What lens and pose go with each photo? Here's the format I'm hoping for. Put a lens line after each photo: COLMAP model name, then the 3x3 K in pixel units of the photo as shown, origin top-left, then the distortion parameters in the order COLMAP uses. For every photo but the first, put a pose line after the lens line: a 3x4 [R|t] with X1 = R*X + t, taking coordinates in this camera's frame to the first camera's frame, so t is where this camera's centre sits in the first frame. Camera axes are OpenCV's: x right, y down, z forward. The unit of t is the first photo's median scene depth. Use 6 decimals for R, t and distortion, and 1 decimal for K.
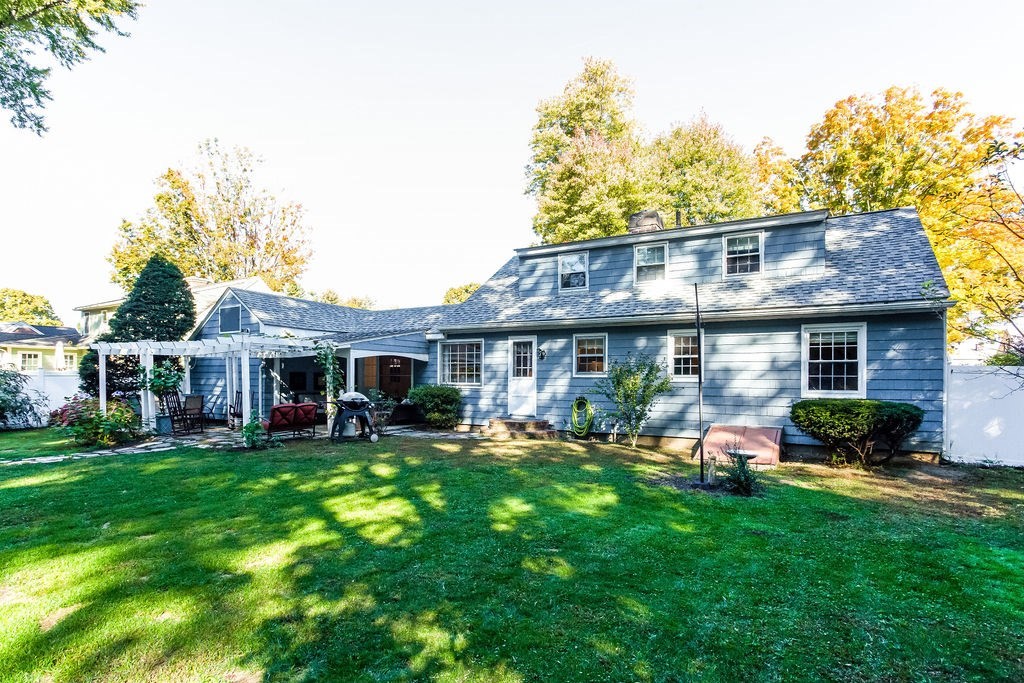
lens RADIAL K [[496.0, 0, 513.3], [0, 496.0, 345.5], [0, 0, 1]] dist [-0.027863, 0.009103]
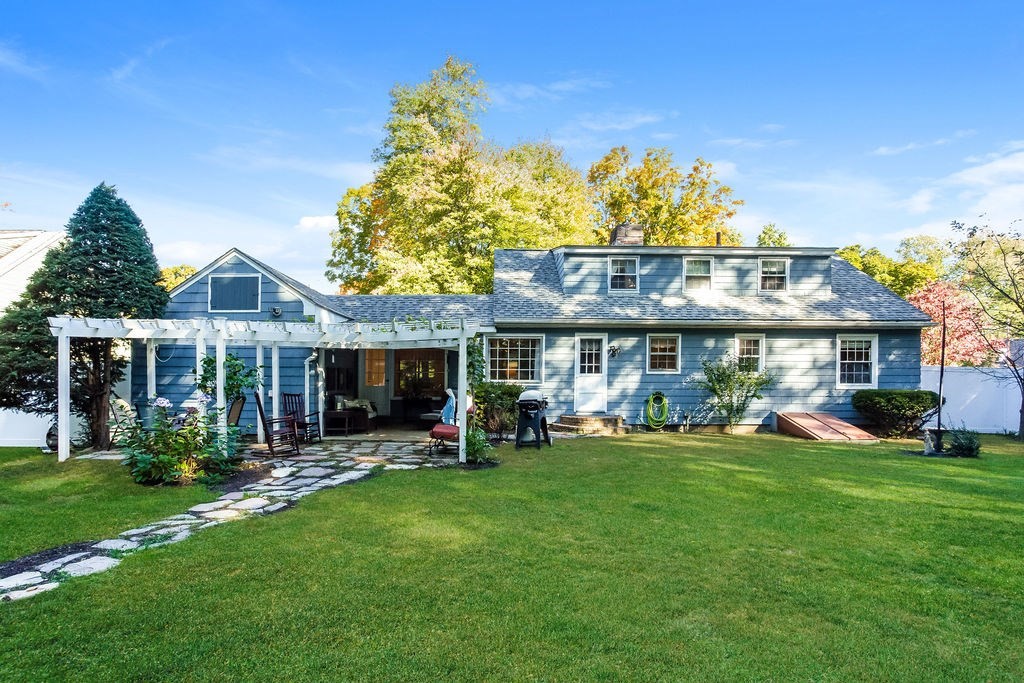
lens RADIAL K [[496.0, 0, 513.3], [0, 496.0, 347.5], [0, 0, 1]] dist [-0.027863, 0.009103]
pose [[0.880340, 0.026290, 0.473615, -0.652397], [-0.029553, 0.999563, -0.000553, 0.016827], [-0.473422, -0.013510, 0.880732, 0.203523]]
